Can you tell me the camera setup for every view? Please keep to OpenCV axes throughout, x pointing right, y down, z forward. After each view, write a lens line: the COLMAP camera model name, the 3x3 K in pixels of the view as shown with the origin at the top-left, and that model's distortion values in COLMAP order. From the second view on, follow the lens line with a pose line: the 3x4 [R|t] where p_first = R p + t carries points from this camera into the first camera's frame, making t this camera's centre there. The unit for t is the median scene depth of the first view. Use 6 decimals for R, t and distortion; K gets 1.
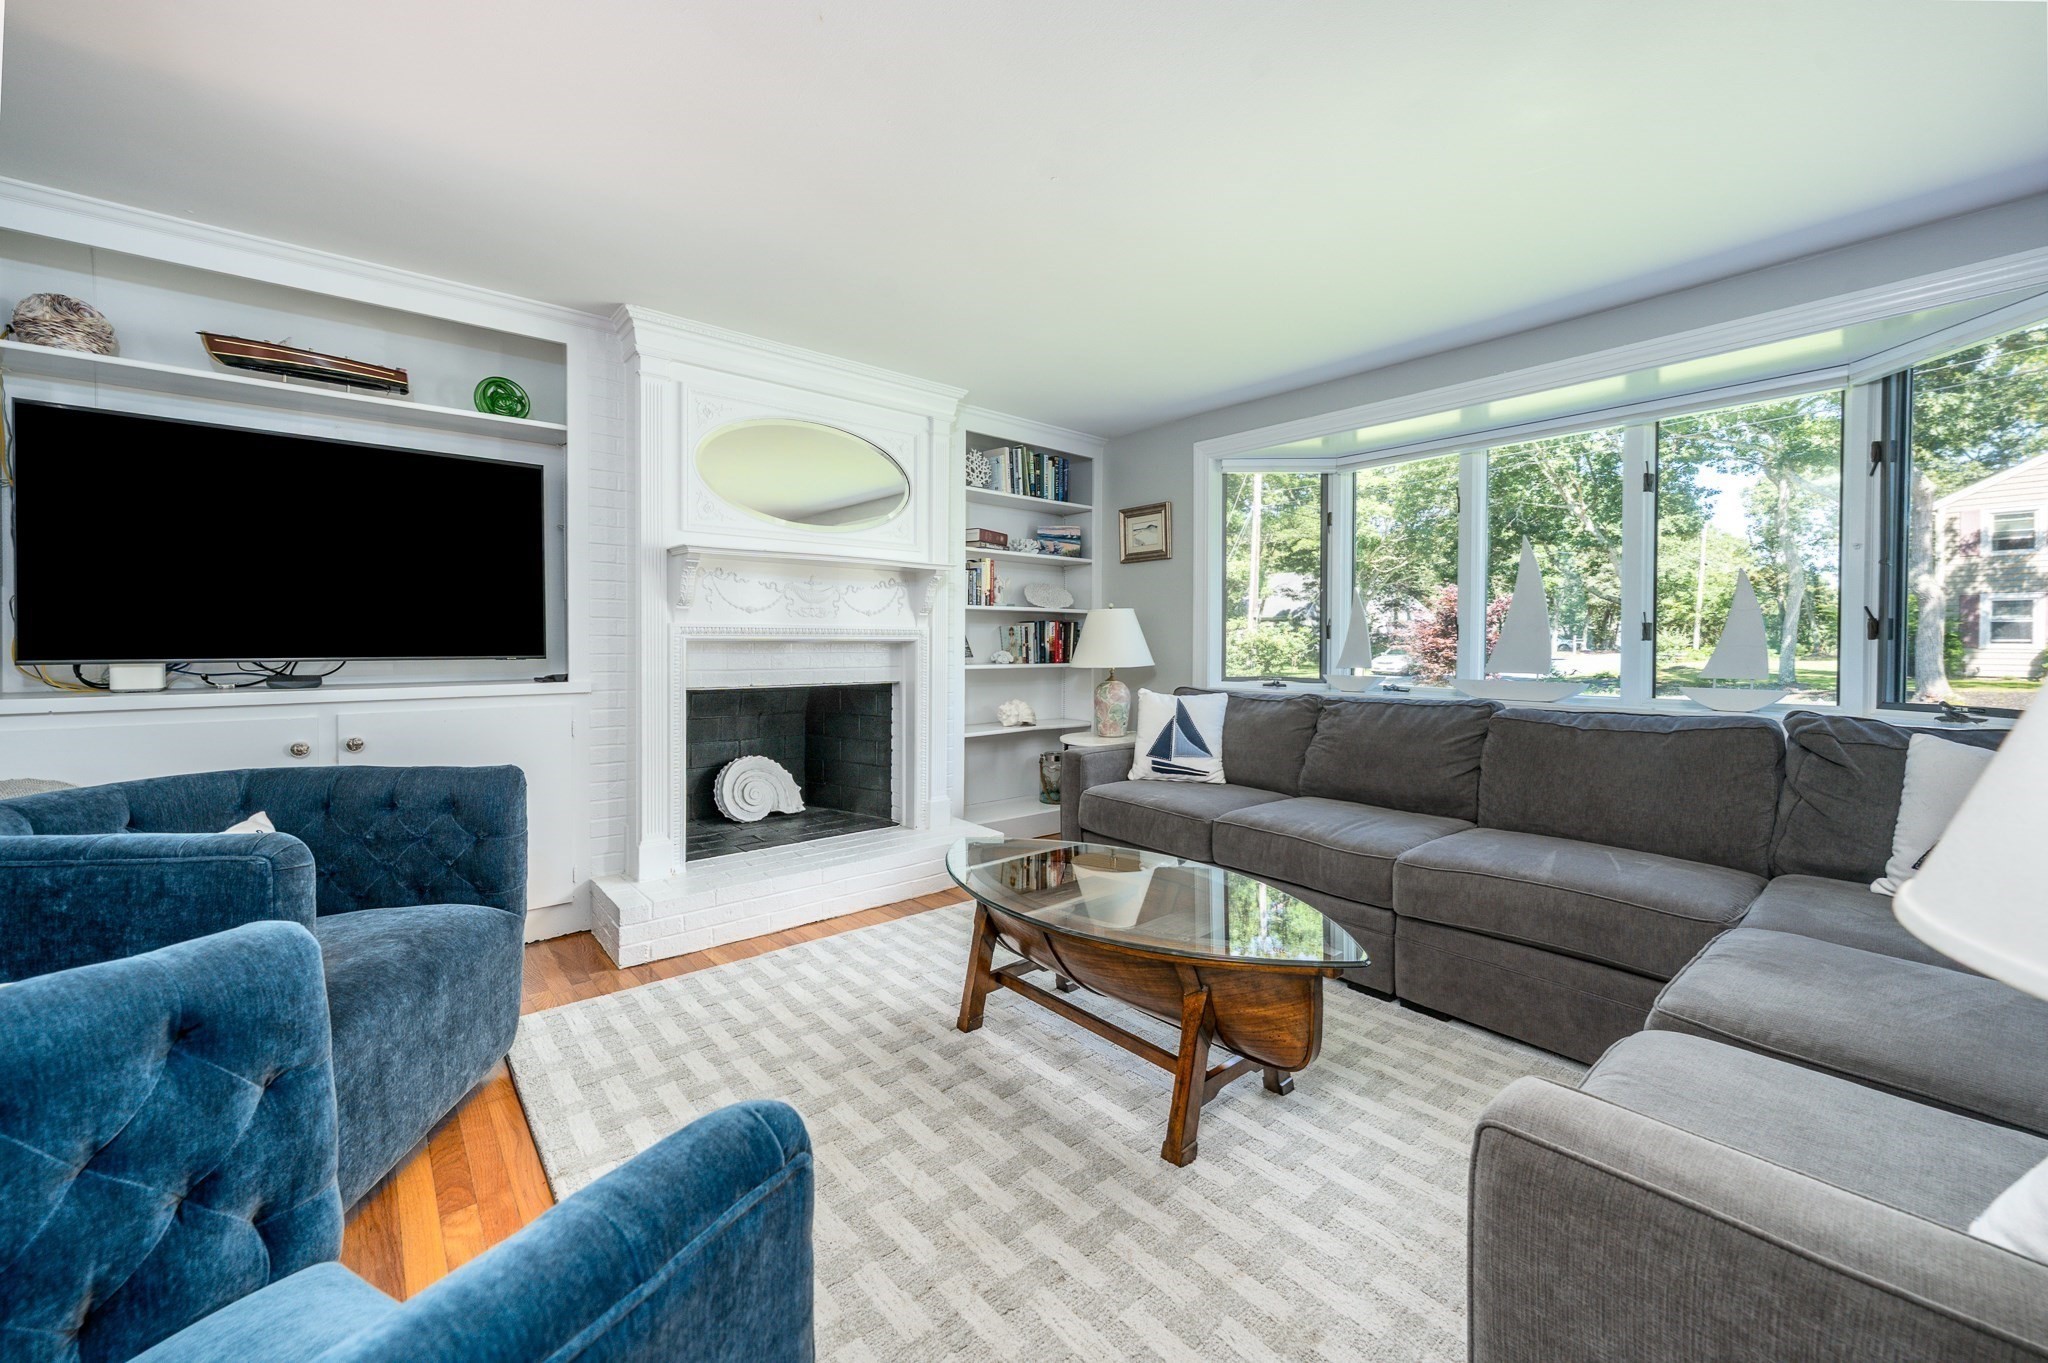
lens RADIAL K [[818.3, 0, 1012.8], [0, 818.3, 650.1], [0, 0, 1]] dist [-0.000940, -0.000339]
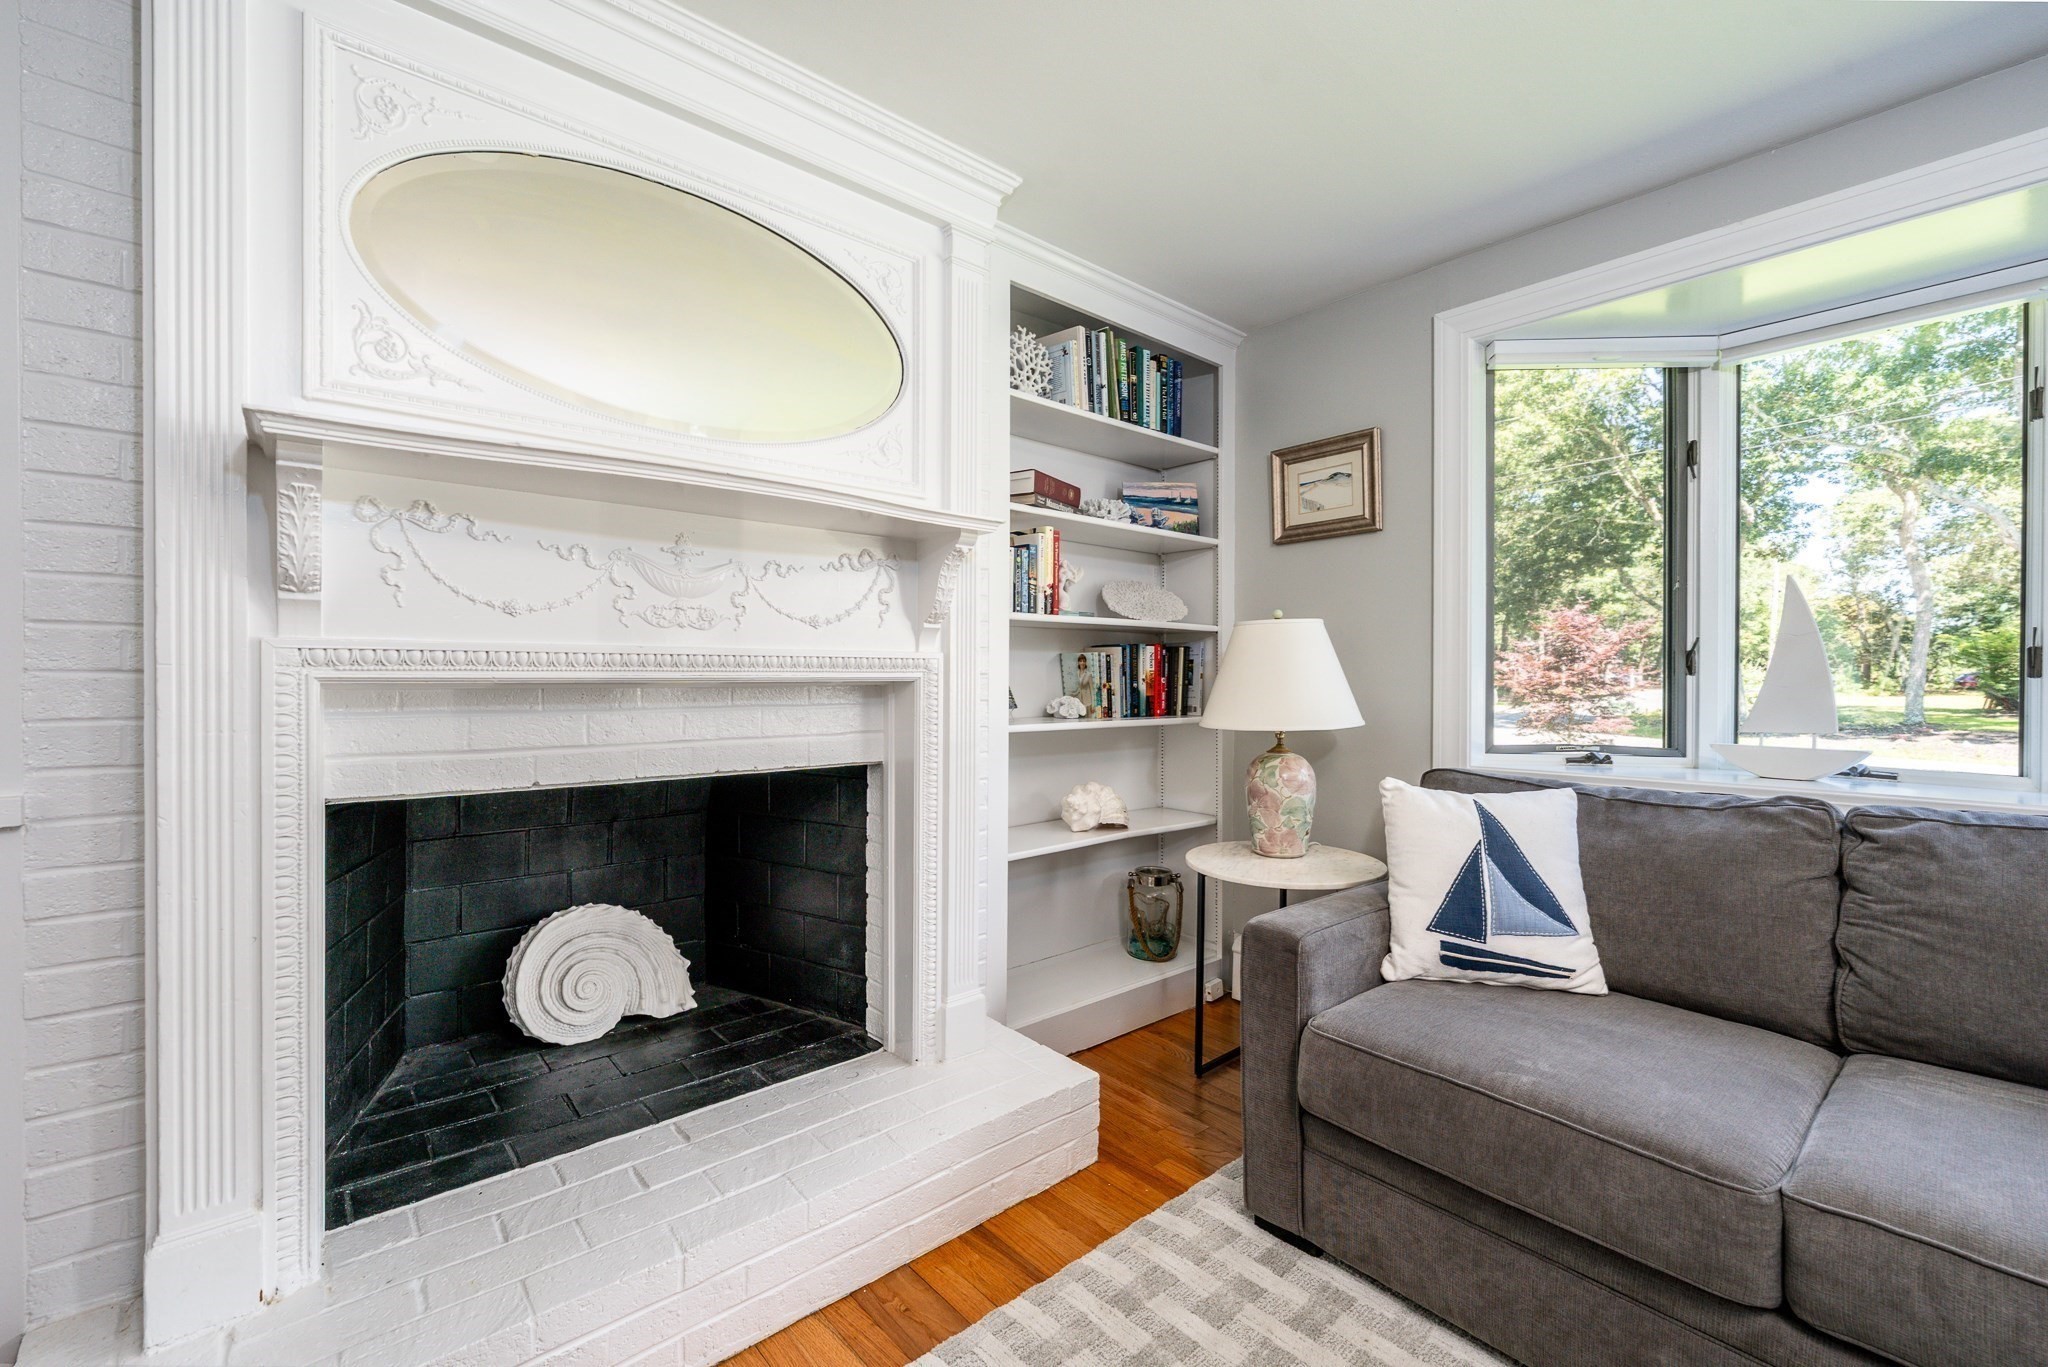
lens RADIAL K [[941.9, 0, 1109.2], [0, 941.9, 679.0], [0, 0, 1]] dist [-0.000829, -0.000410]
pose [[0.995262, -0.001446, 0.097220, -0.052709], [0.002167, 0.999971, -0.007314, -0.007113], [-0.097206, 0.007490, 0.995236, 0.387063]]
